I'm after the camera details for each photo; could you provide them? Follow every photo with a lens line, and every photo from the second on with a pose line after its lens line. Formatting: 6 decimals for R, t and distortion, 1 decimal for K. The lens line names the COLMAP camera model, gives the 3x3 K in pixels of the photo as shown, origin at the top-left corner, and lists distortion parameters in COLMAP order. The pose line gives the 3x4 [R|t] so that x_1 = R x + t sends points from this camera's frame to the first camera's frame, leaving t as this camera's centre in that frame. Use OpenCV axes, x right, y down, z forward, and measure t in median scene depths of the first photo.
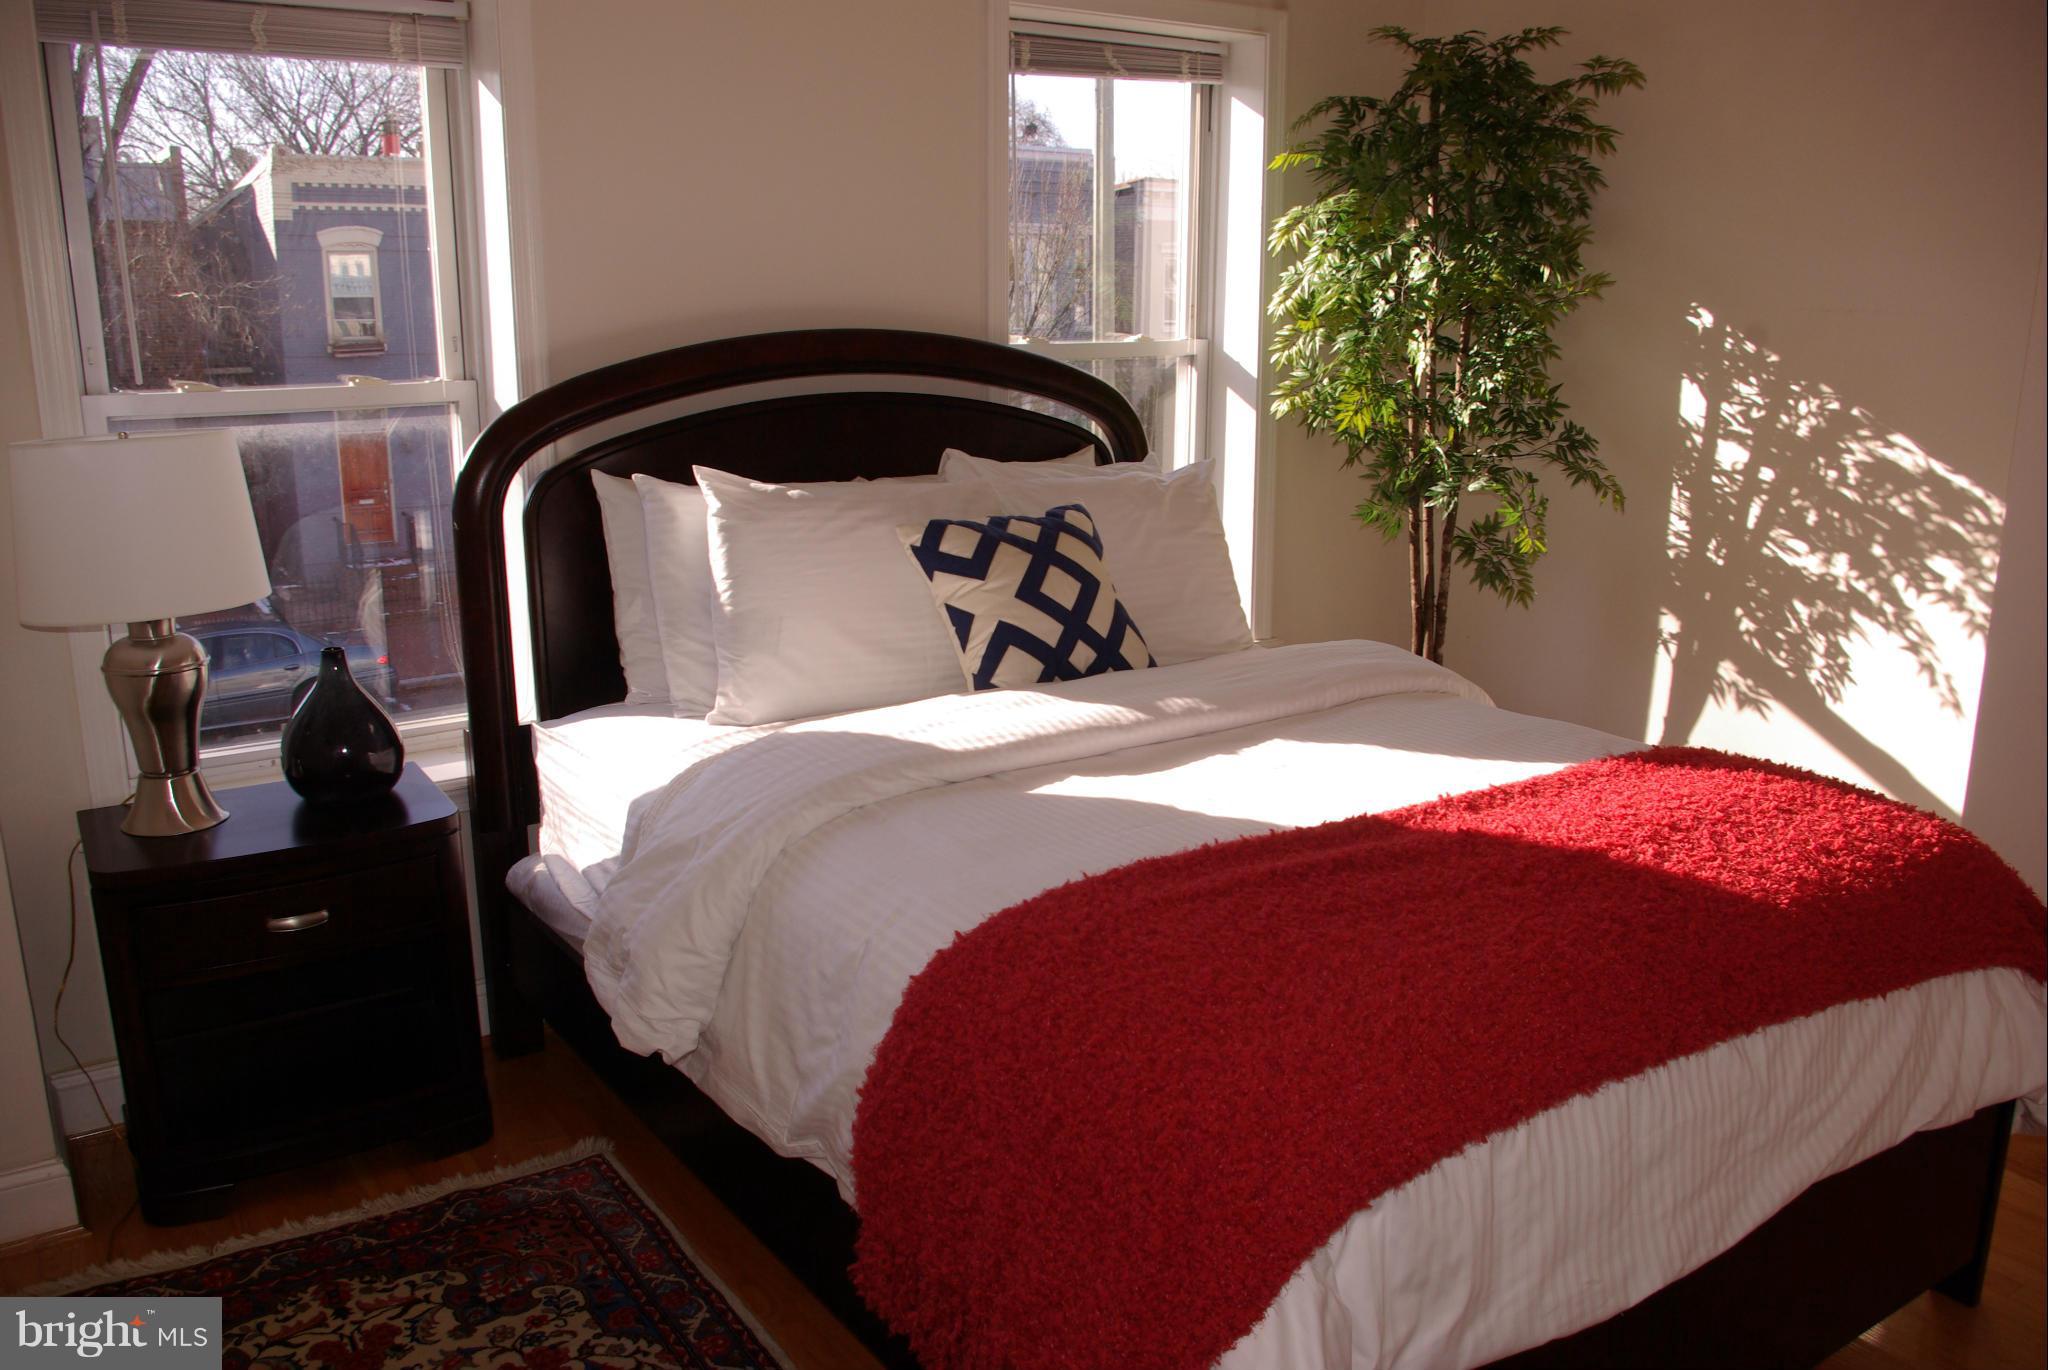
lens RADIAL K [[1613.3, 0, 1032.2], [0, 1613.3, 704.7], [0, 0, 1]] dist [-0.102609, 0.063174]
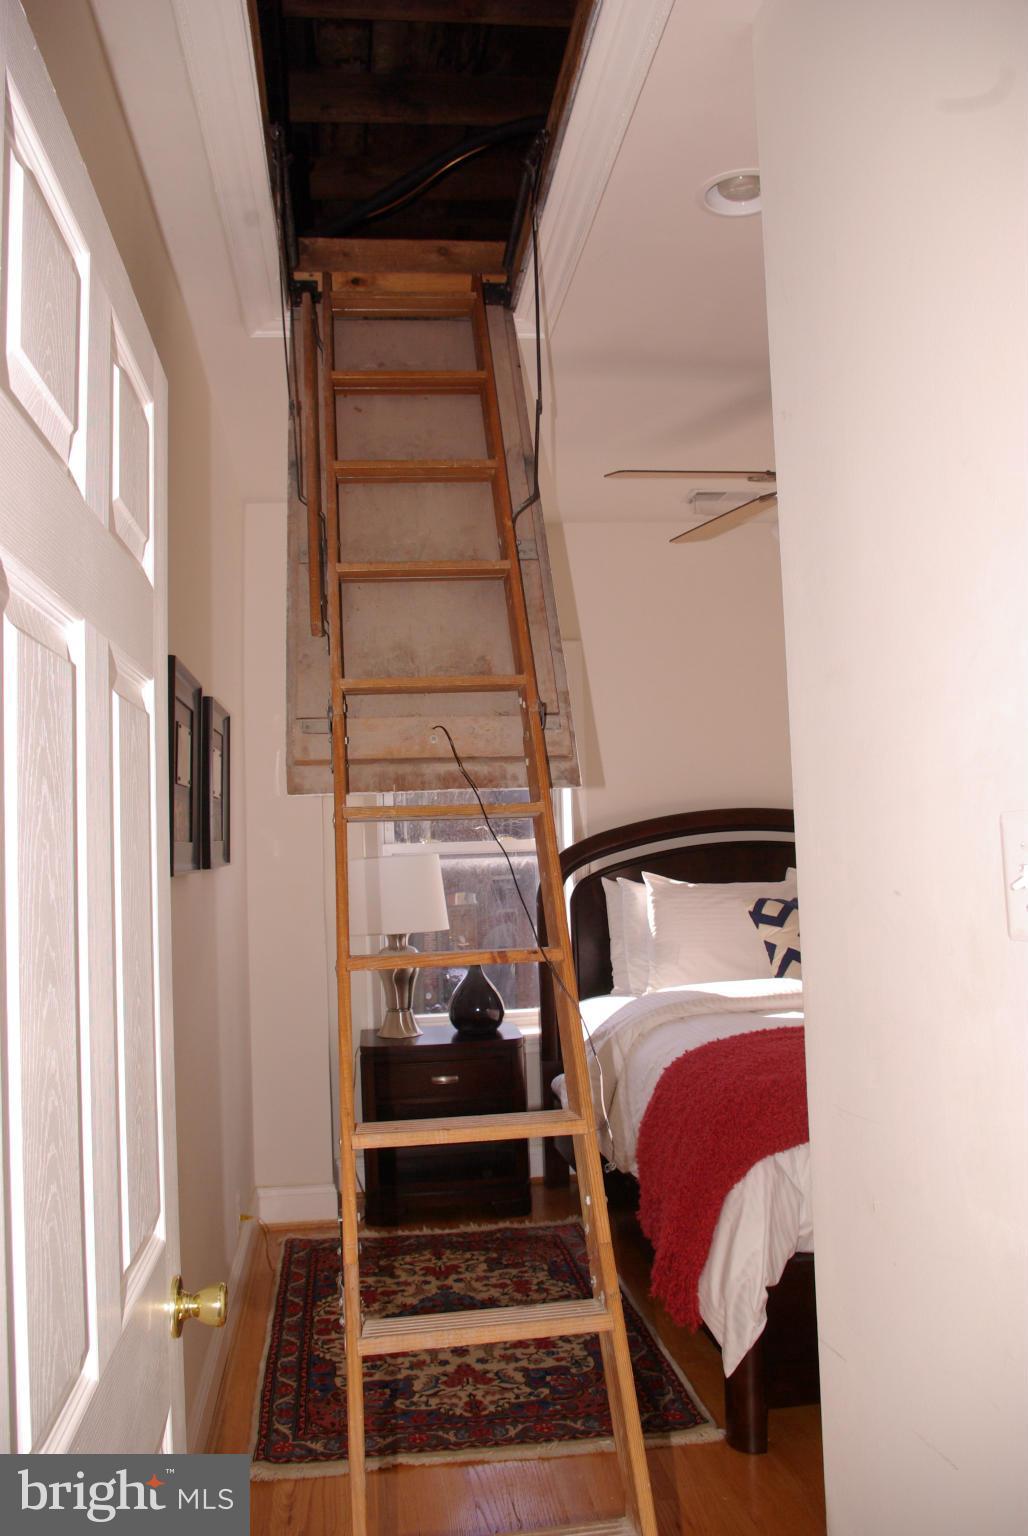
lens RADIAL K [[1210.0, 0, 514.0], [0, 1210.0, 768.0], [0, 0, 1]] dist [-0.102609, 0.063174]
pose [[0.893175, -0.061429, -0.445494, 0.336335], [-0.074674, 0.956615, -0.281623, 0.169571], [0.443466, 0.284805, 0.849837, -0.417213]]
